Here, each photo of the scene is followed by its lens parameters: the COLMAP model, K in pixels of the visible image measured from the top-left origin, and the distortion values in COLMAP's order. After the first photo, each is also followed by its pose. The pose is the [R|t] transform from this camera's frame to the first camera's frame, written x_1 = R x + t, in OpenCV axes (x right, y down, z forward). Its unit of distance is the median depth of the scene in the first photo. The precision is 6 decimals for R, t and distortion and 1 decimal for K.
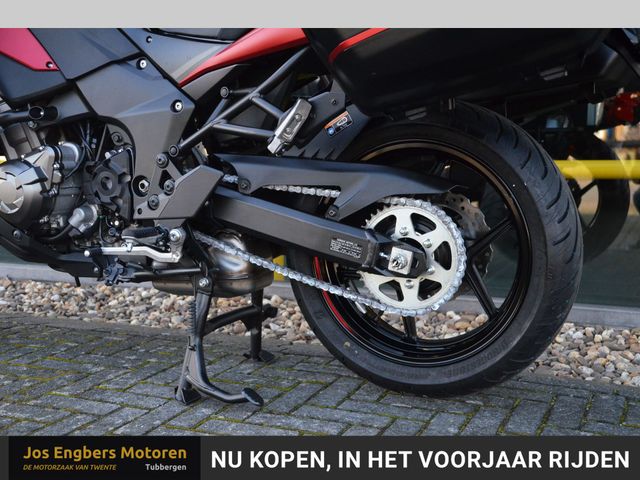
lens RADIAL K [[802.8, 0, 333.2], [0, 802.8, 241.4], [0, 0, 1]] dist [-0.000153, 0.597375]
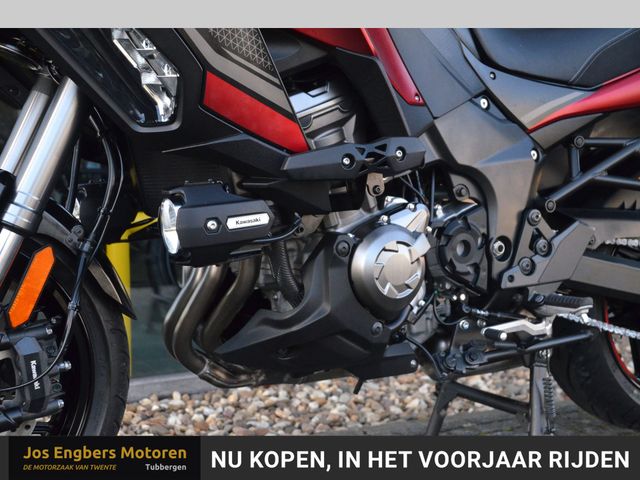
lens RADIAL K [[860.2, 0, 320.2], [0, 860.2, 250.9], [0, 0, 1]] dist [0.156453, 0.019378]
pose [[0.597116, -0.056956, 0.800130, -1.082814], [0.099094, 0.995073, -0.003118, -0.083206], [-0.796011, 0.081150, 0.599818, 0.617523]]
